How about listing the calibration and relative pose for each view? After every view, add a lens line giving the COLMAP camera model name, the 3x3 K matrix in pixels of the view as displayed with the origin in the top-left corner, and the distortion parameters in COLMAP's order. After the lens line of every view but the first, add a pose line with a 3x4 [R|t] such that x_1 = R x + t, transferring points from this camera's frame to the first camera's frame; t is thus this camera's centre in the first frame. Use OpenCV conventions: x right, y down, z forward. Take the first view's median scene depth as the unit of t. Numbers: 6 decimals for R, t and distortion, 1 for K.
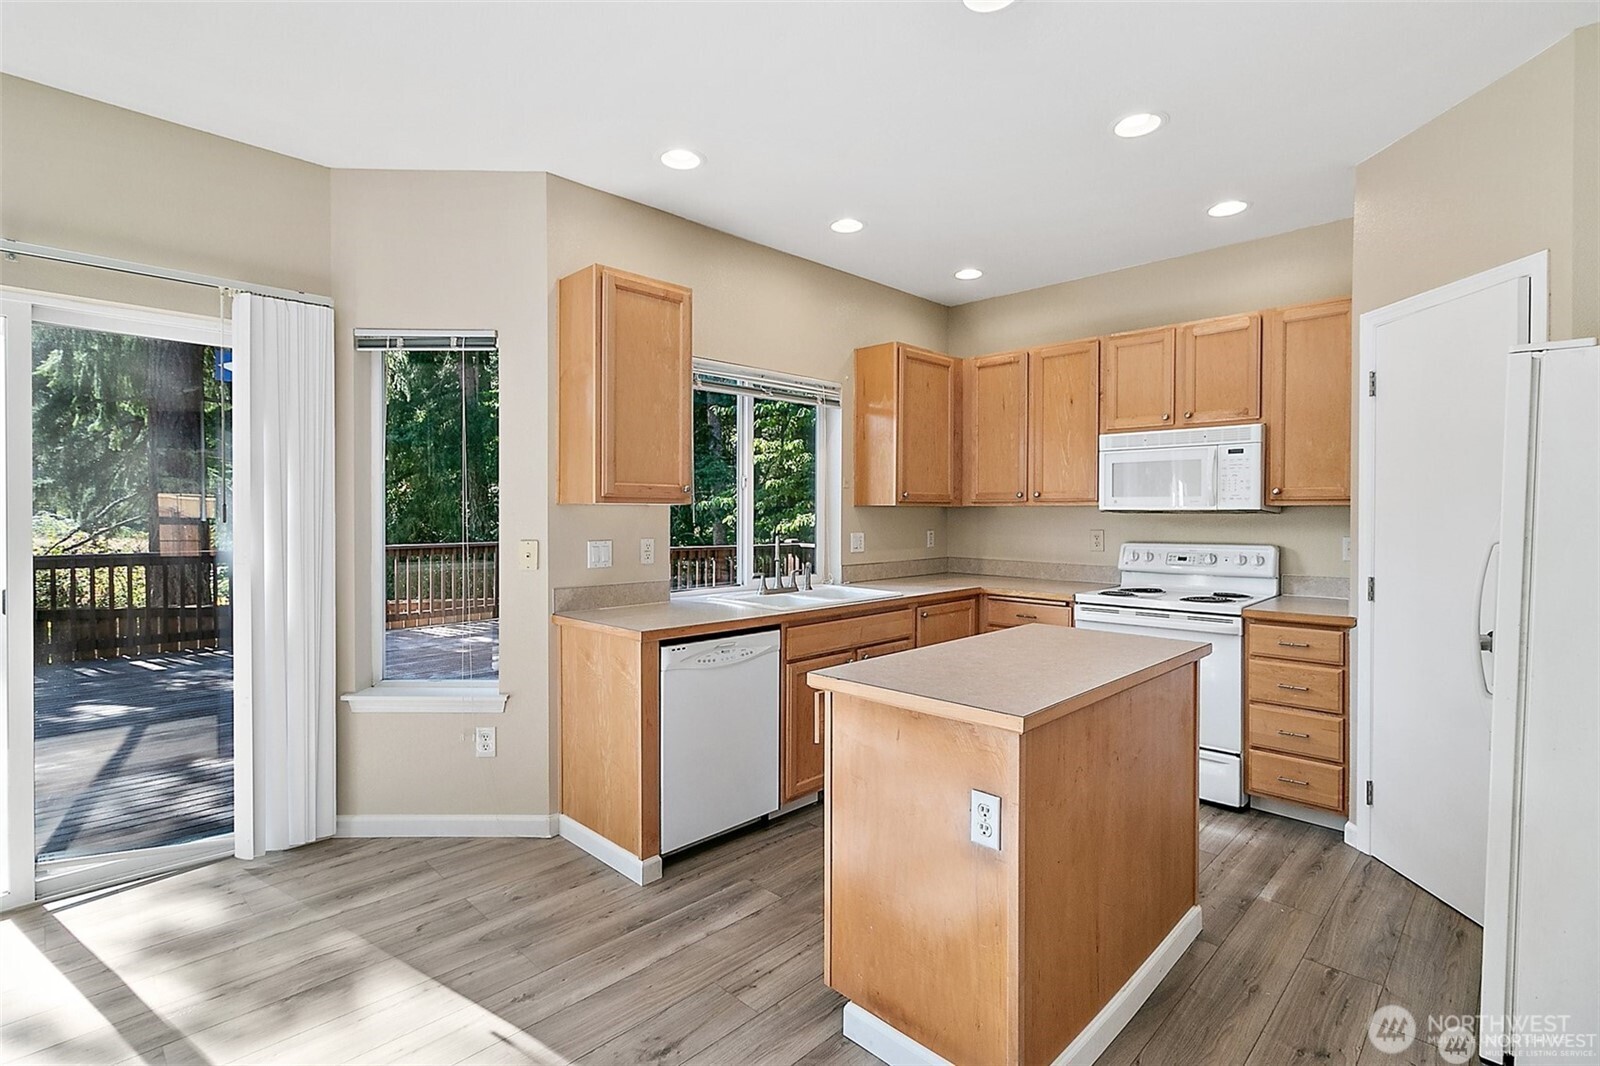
lens RADIAL K [[738.9, 0, 798.9], [0, 738.9, 524.4], [0, 0, 1]] dist [-0.000145, -0.000600]
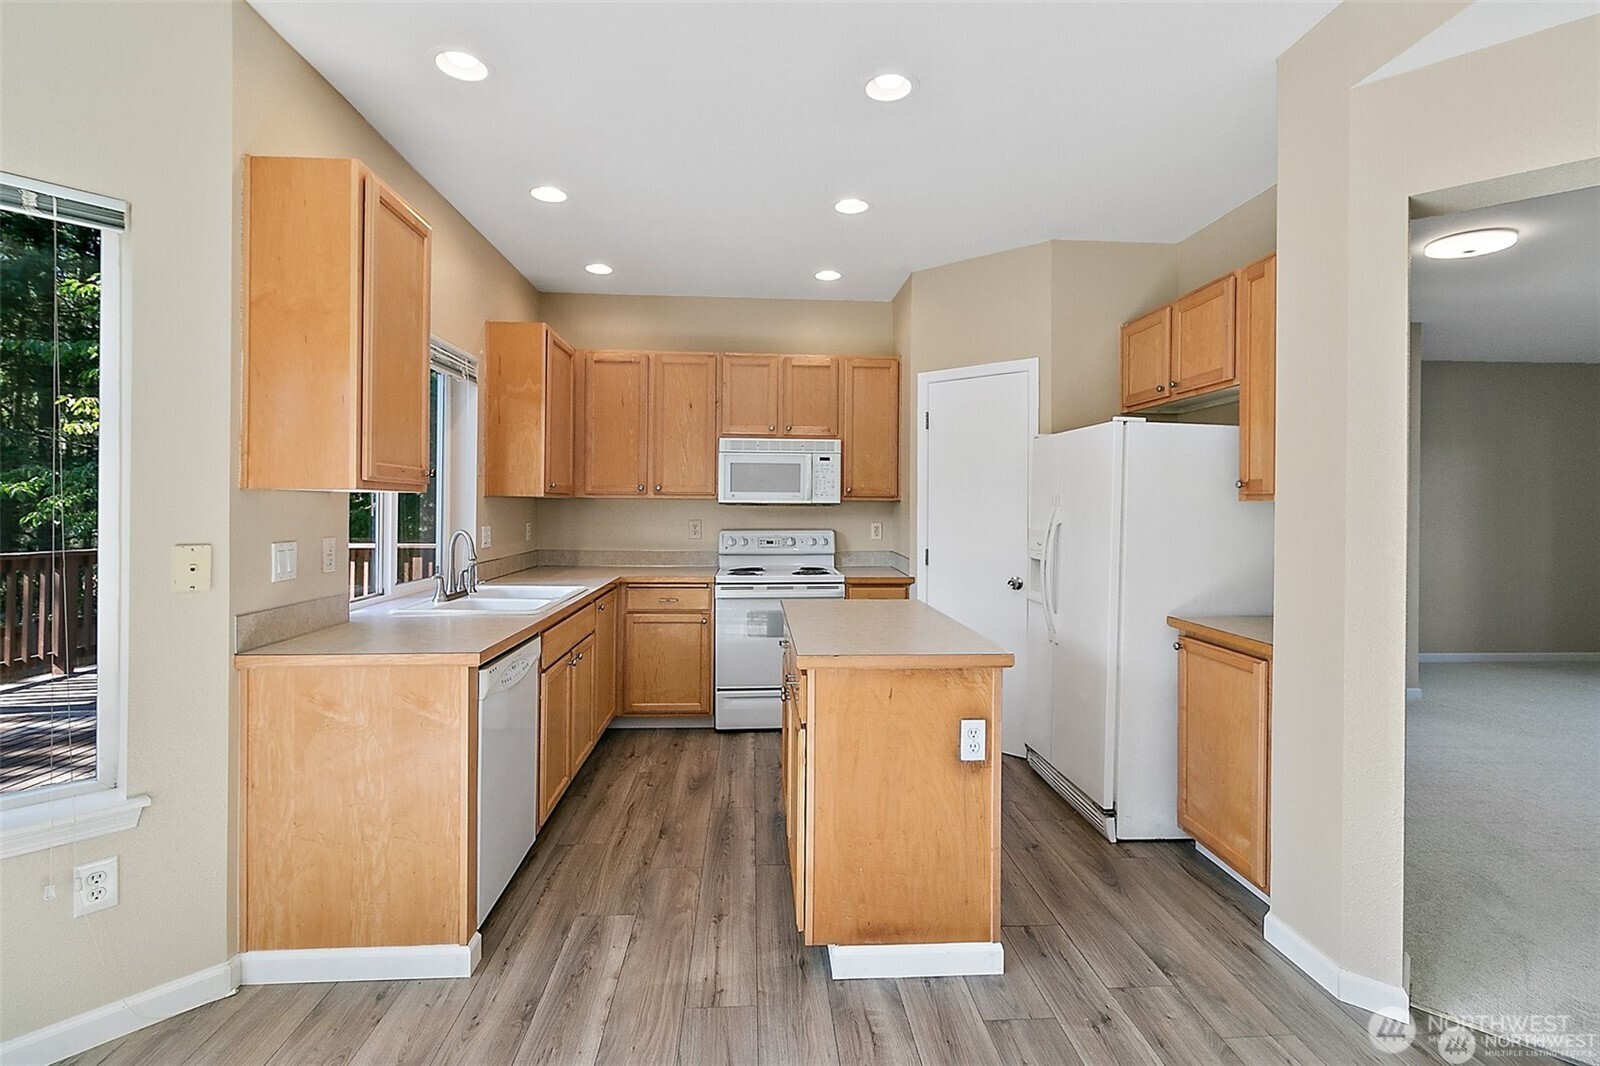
lens RADIAL K [[738.9, 0, 781.0], [0, 738.9, 509.5], [0, 0, 1]] dist [-0.000145, -0.000600]
pose [[0.673996, 0.000043, 0.738735, -0.440882], [0.005918, 0.999968, -0.005458, -0.001986], [-0.738711, 0.008051, 0.673974, 0.169876]]
